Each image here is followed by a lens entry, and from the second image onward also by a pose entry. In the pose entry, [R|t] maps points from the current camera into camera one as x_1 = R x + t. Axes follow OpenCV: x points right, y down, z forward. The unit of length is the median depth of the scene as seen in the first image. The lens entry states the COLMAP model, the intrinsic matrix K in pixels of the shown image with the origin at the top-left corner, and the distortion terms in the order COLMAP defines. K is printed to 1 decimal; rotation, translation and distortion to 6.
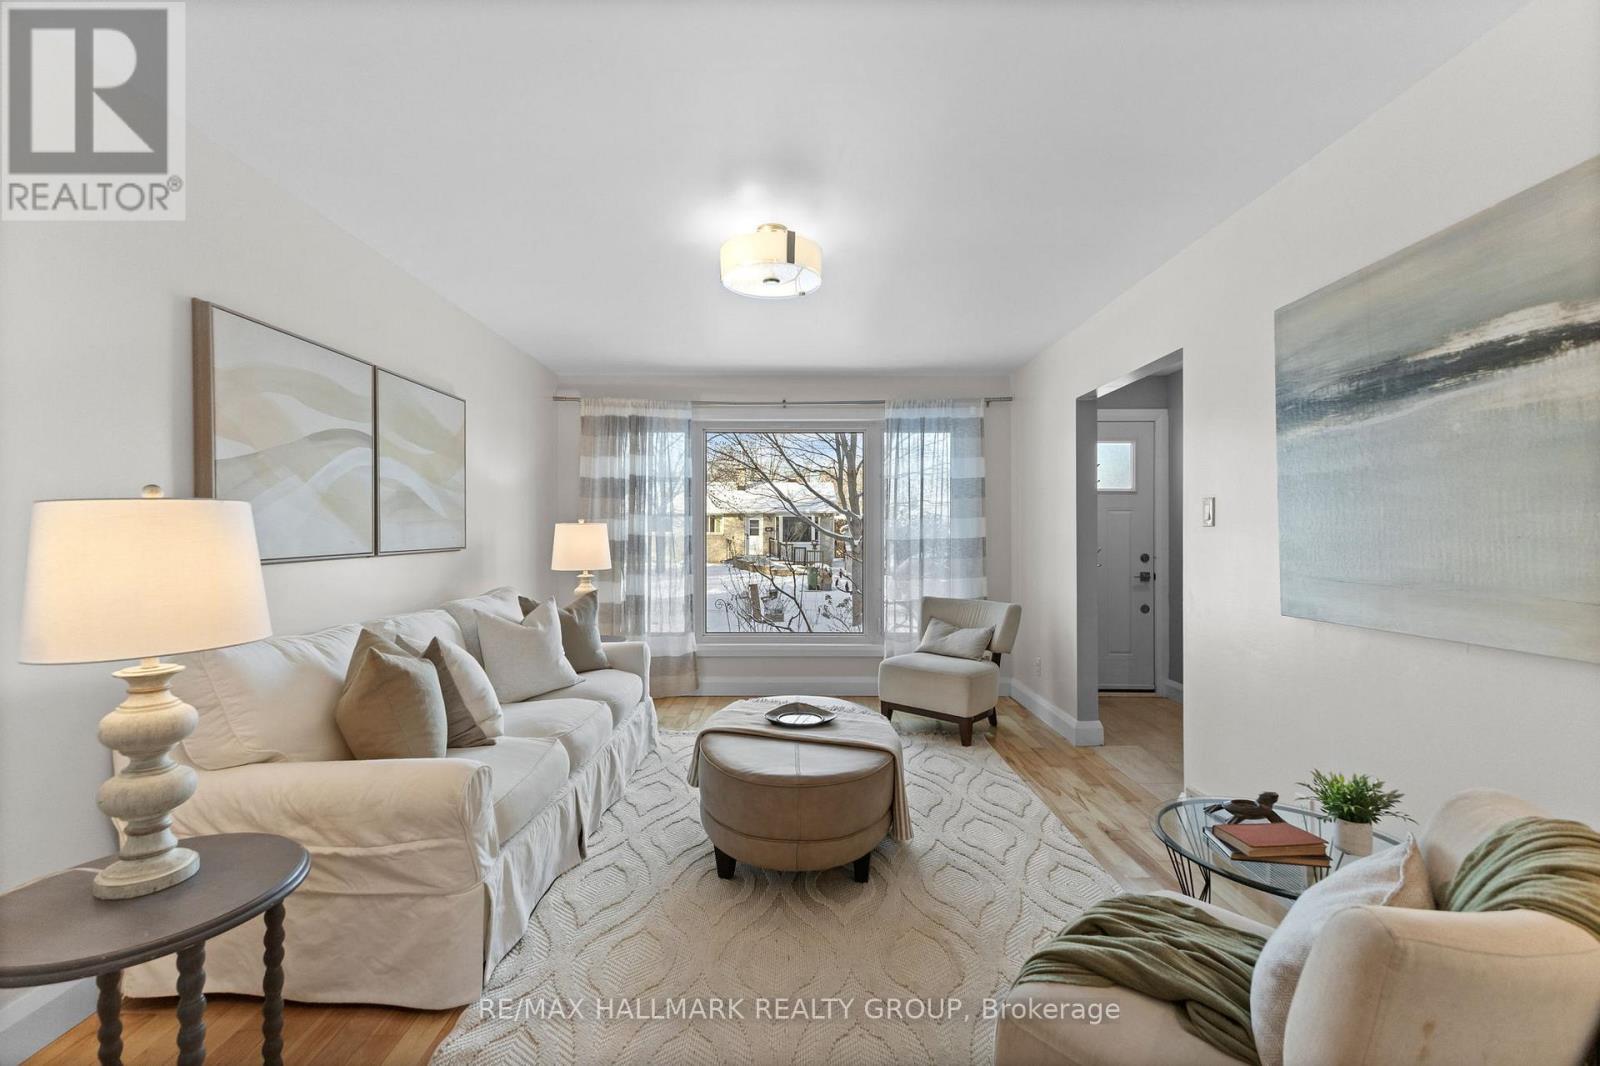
lens RADIAL K [[701.0, 0, 798.5], [0, 701.0, 532.7], [0, 0, 1]] dist [0.003986, -0.000031]
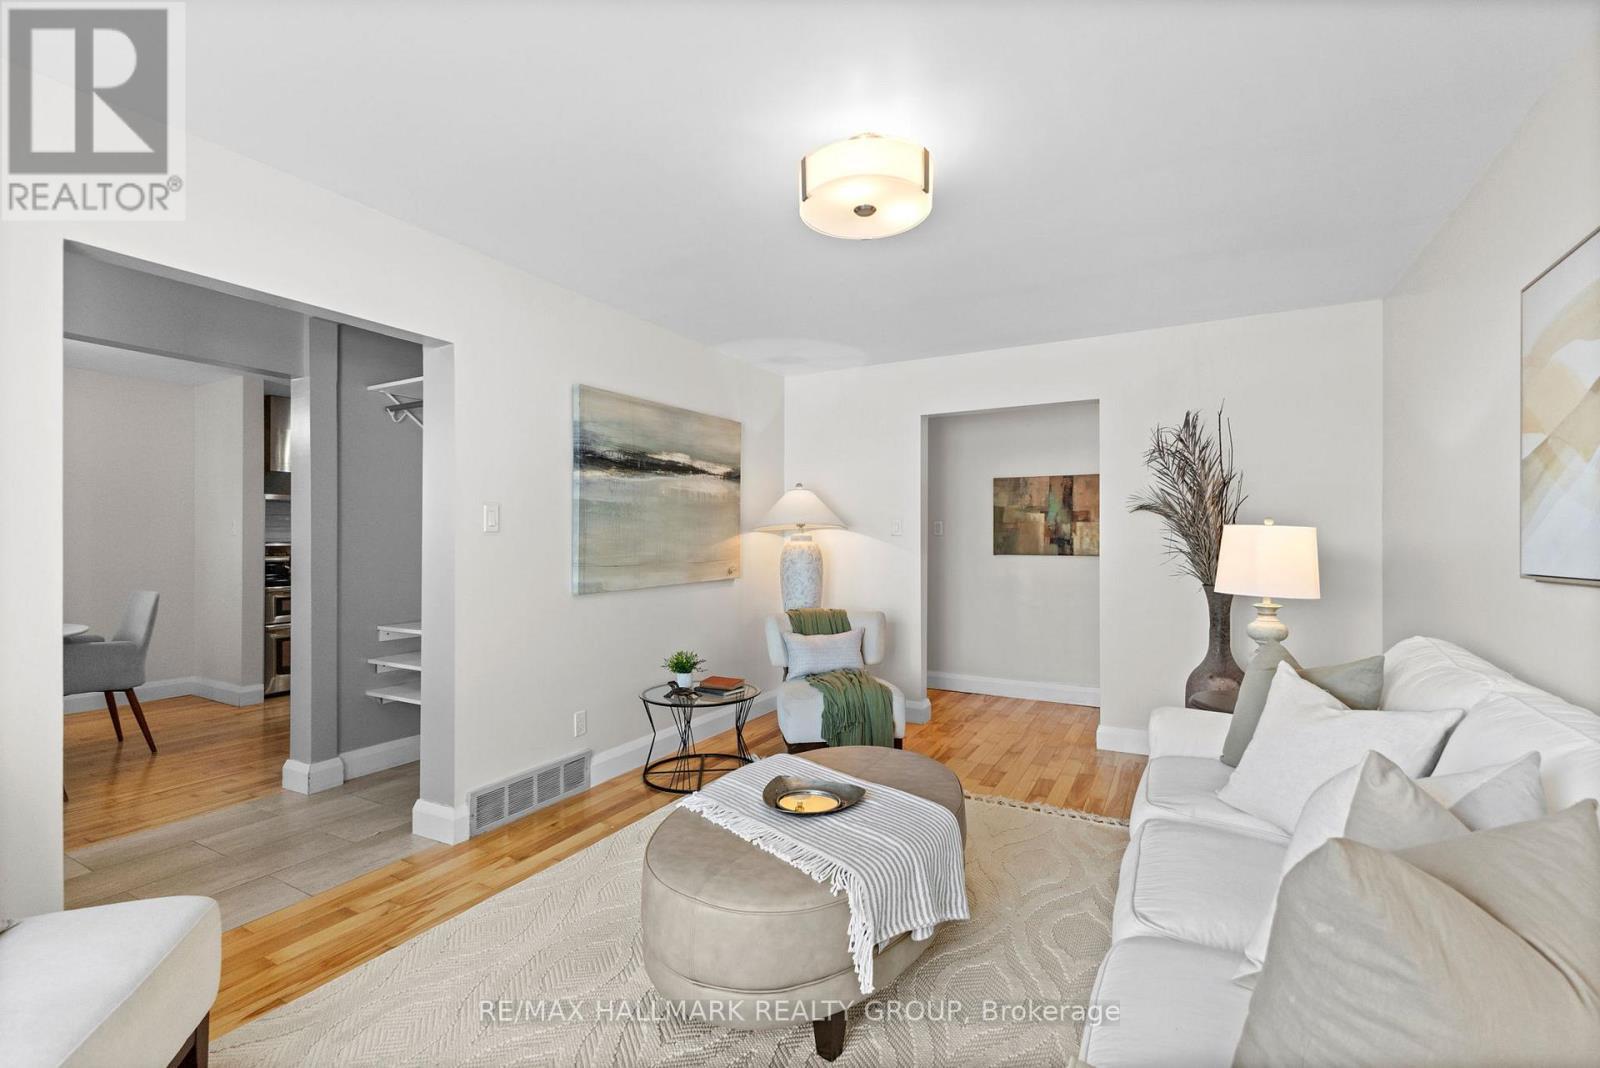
lens RADIAL K [[701.0, 0, 799.2], [0, 701.0, 537.9], [0, 0, 1]] dist [0.003986, -0.000031]
pose [[-0.872251, 0.003476, 0.489046, -0.482213], [0.001582, 0.999990, -0.004286, 0.007291], [-0.489056, -0.002965, -0.872247, 2.348492]]
